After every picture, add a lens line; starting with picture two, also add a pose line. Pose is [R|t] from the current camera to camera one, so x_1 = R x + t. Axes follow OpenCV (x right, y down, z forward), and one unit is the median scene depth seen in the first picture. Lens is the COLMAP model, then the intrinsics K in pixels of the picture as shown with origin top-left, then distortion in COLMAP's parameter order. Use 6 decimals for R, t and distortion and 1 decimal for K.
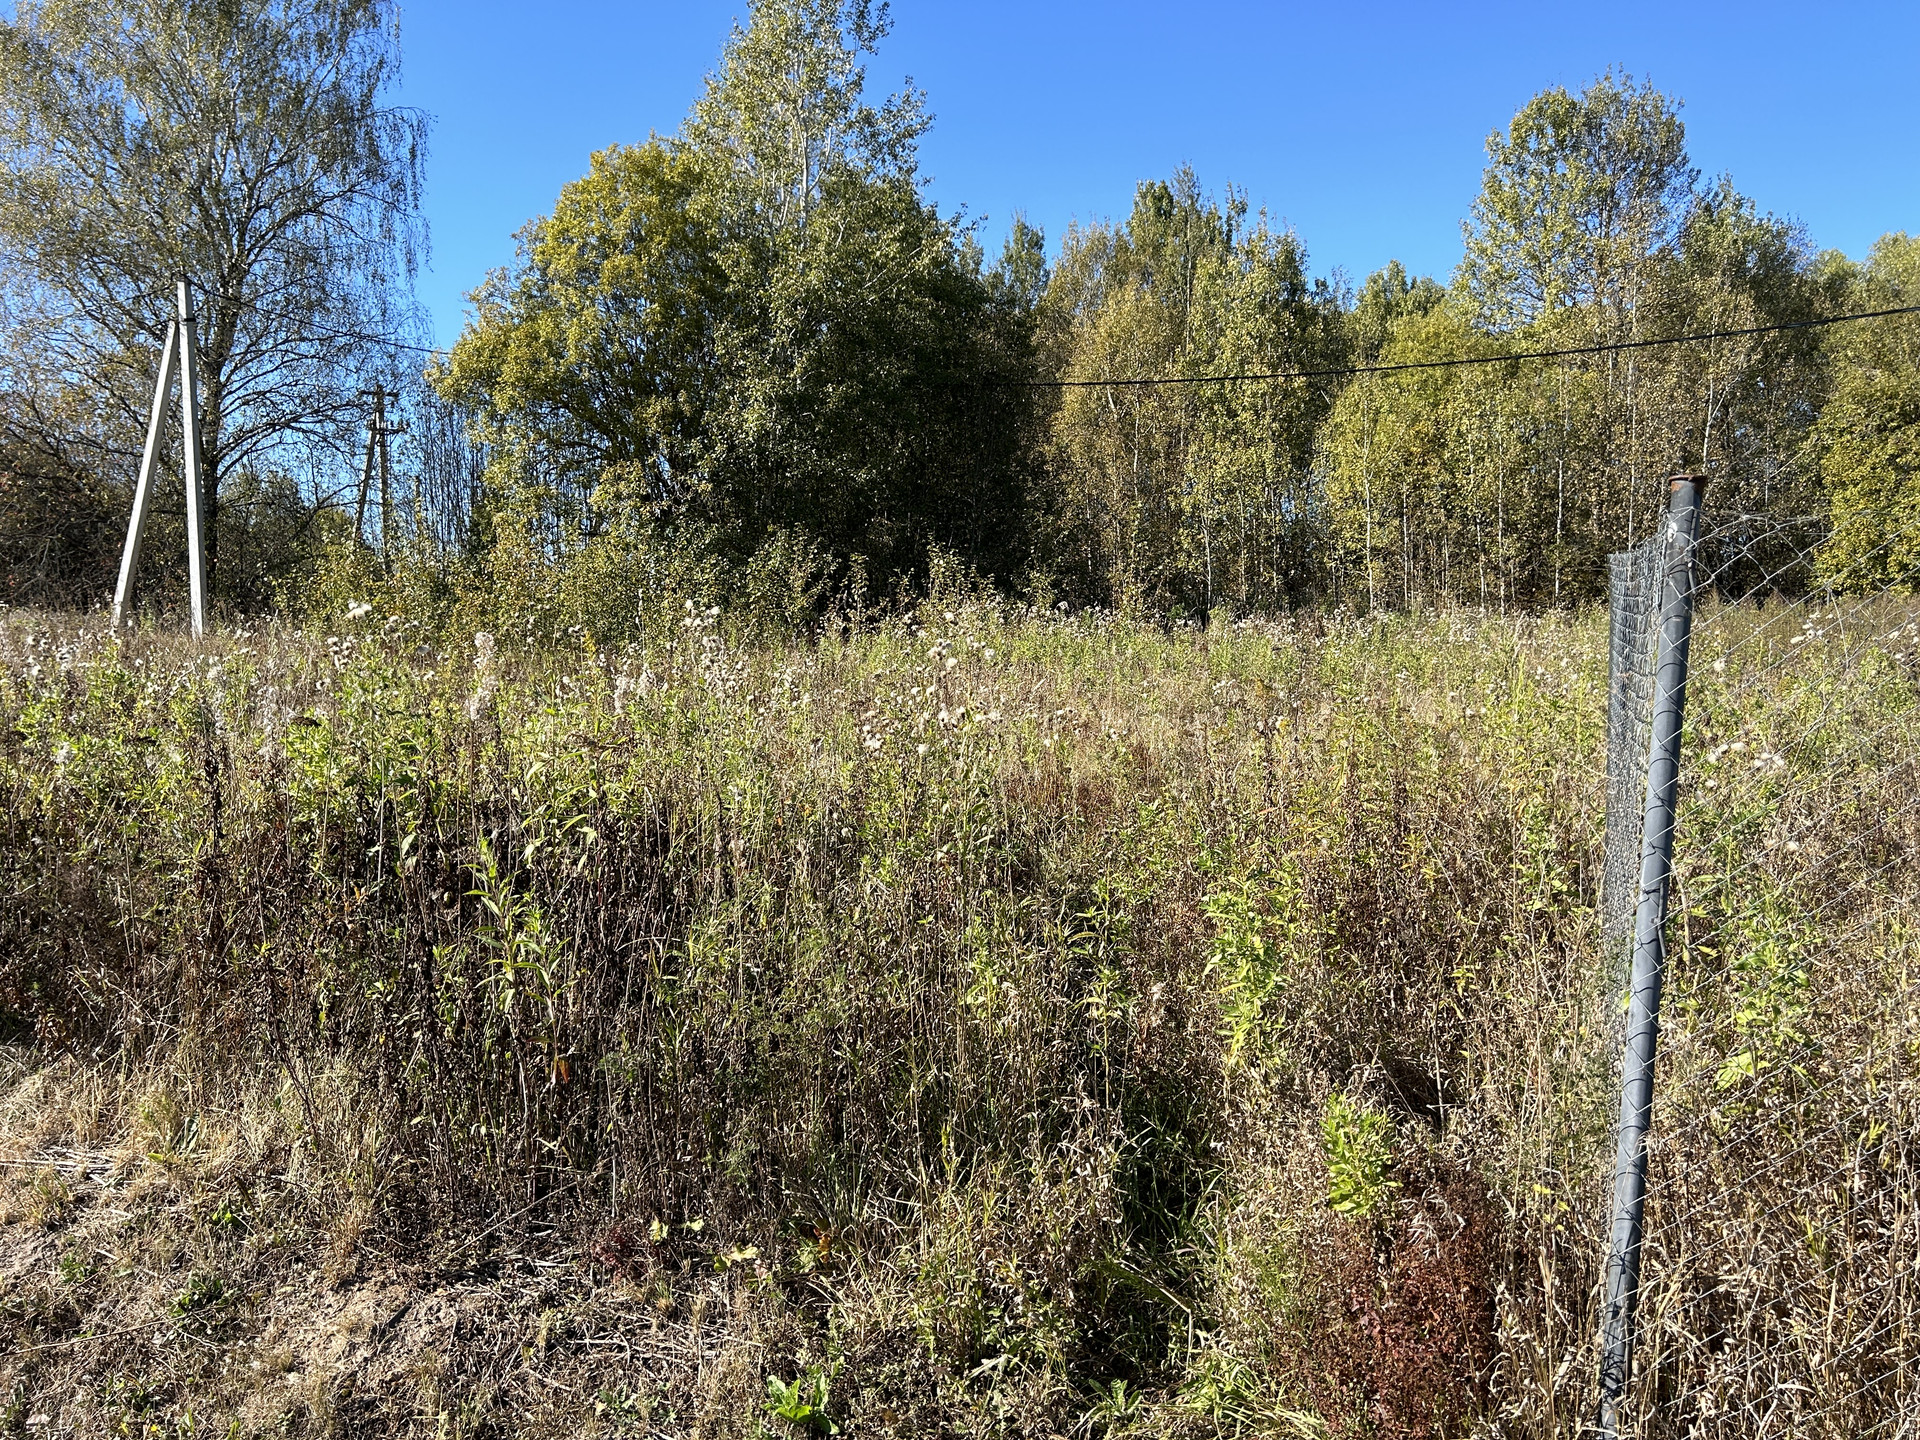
lens RADIAL K [[1430.5, 0, 964.5], [0, 1430.5, 722.3], [0, 0, 1]] dist [0.069145, -0.082024]
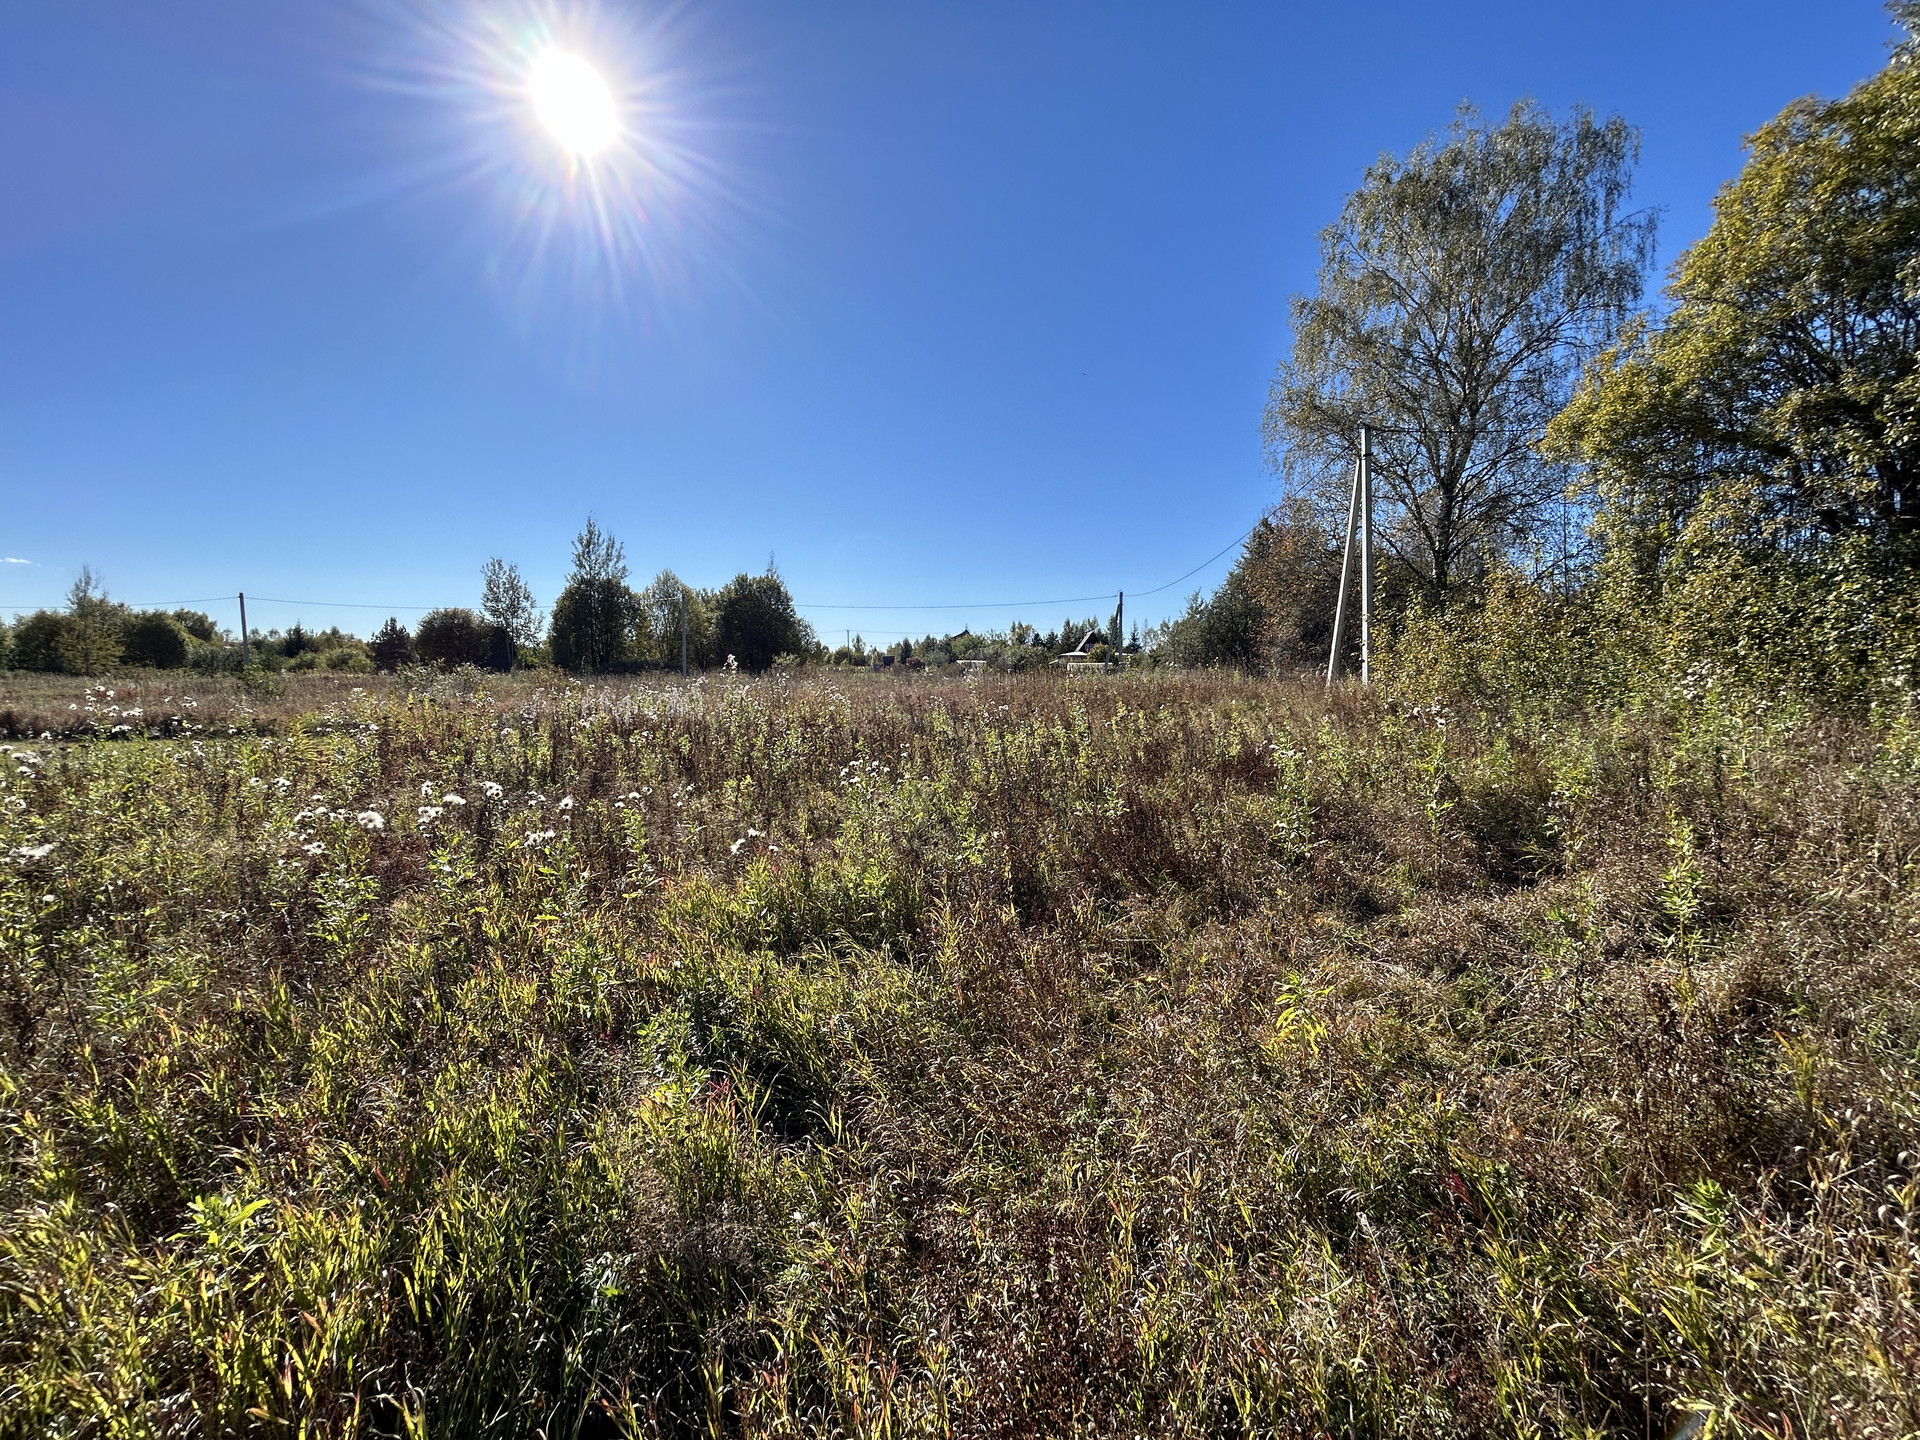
lens RADIAL K [[765.7, 0, 955.7], [0, 765.7, 722.7], [0, 0, 1]] dist [-0.004920, 0.001138]
pose [[0.277322, 0.056576, -0.959110, 0.275185], [-0.053775, 0.997614, 0.043299, -0.108902], [0.959271, 0.039569, 0.279702, 1.509903]]
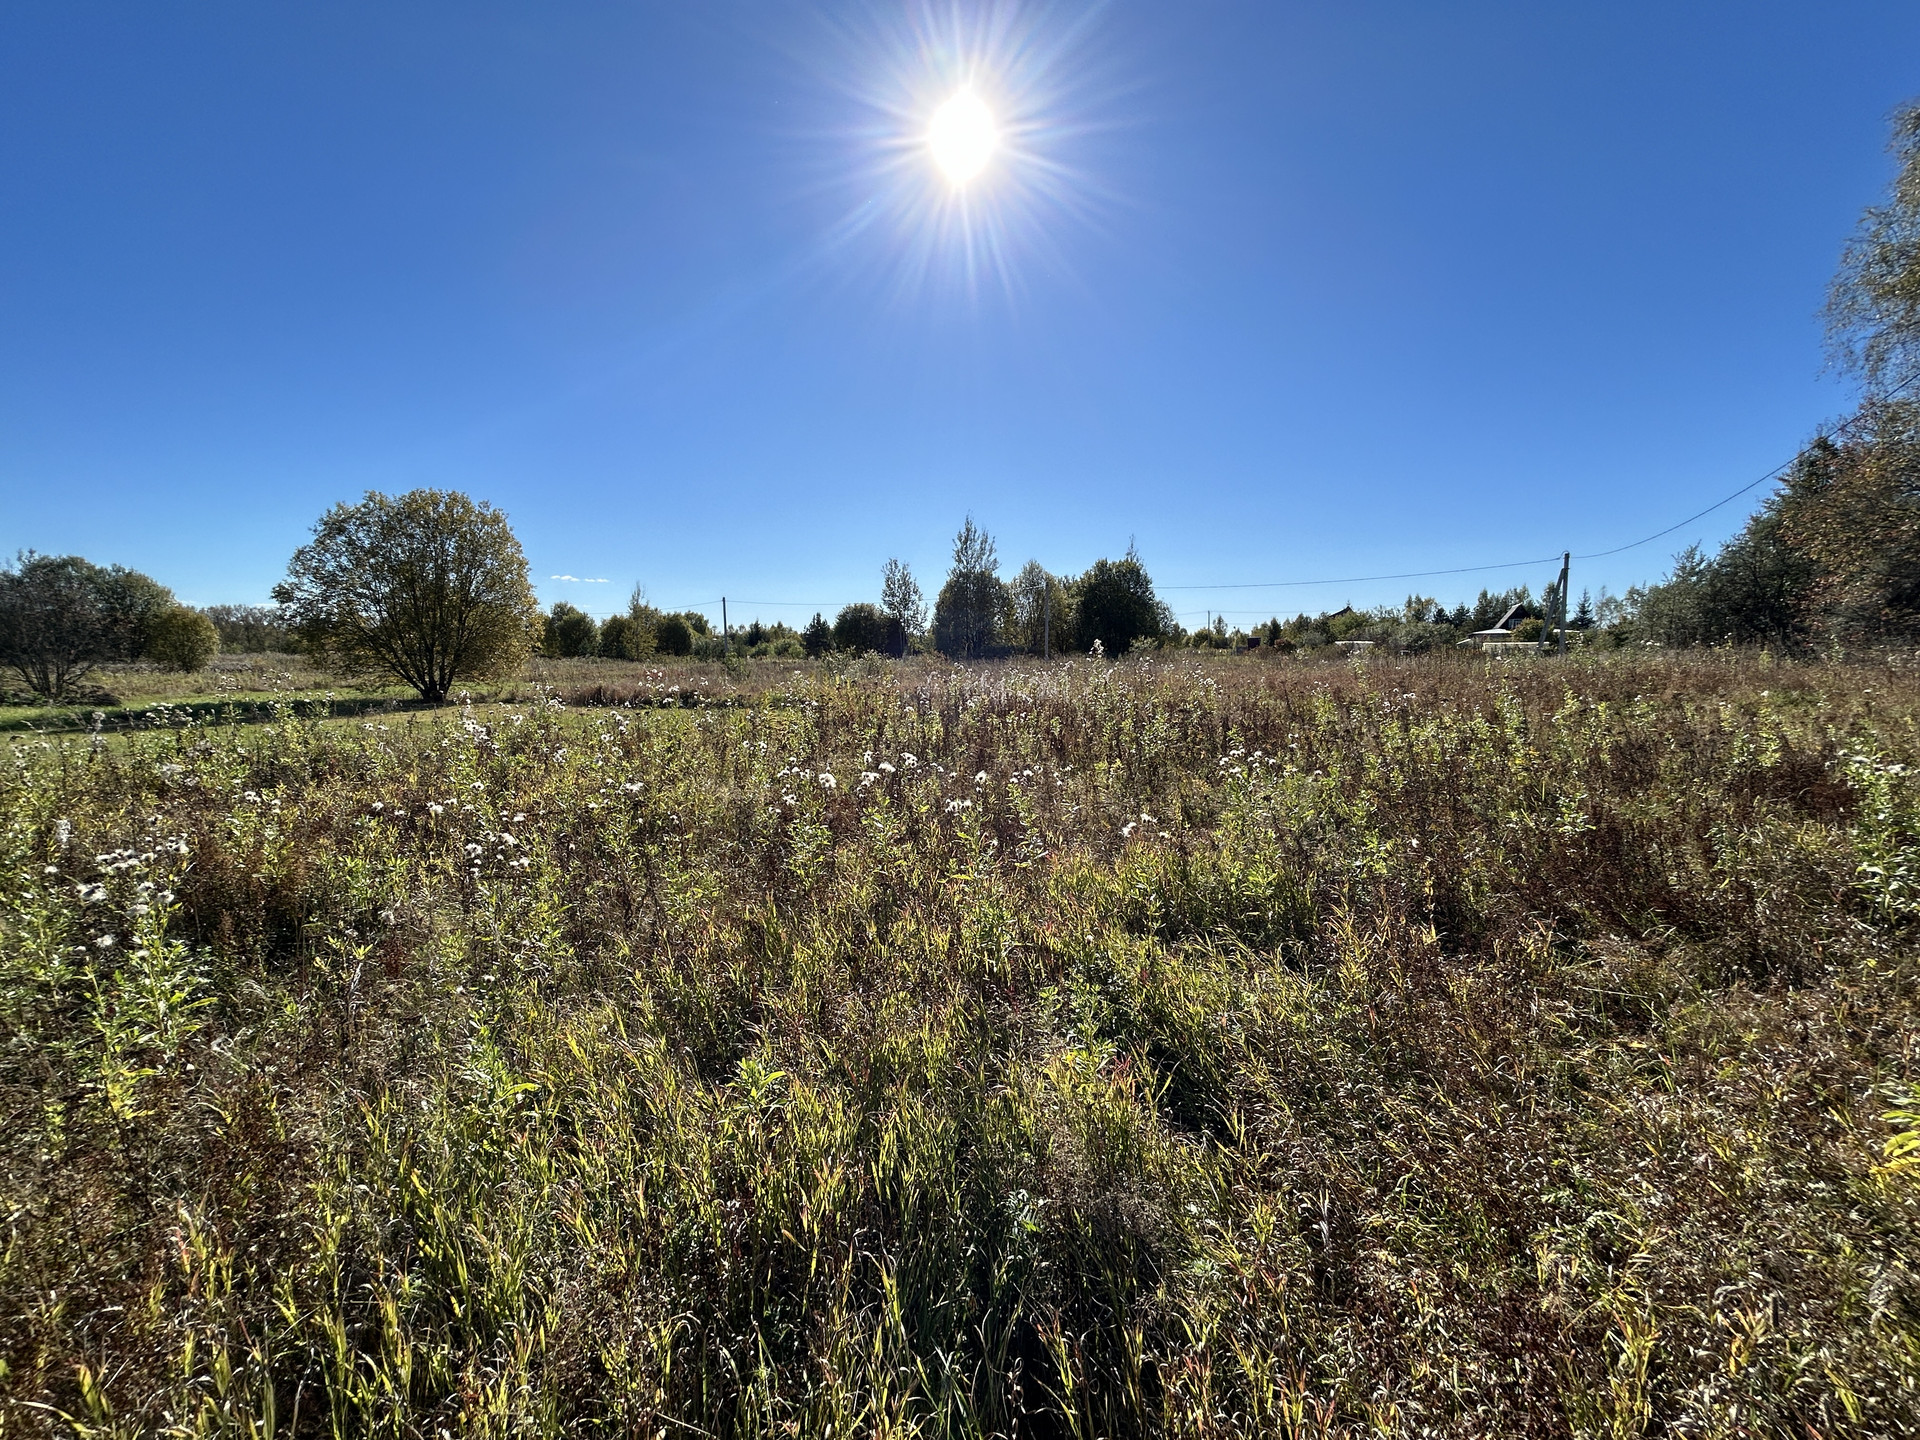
lens RADIAL K [[765.7, 0, 954.4], [0, 765.7, 719.2], [0, 0, 1]] dist [-0.004920, 0.001138]
pose [[-0.174582, 0.074318, -0.981834, 0.274981], [-0.052103, 0.995053, 0.084583, -0.109188], [0.983263, 0.065923, -0.169846, 1.478360]]
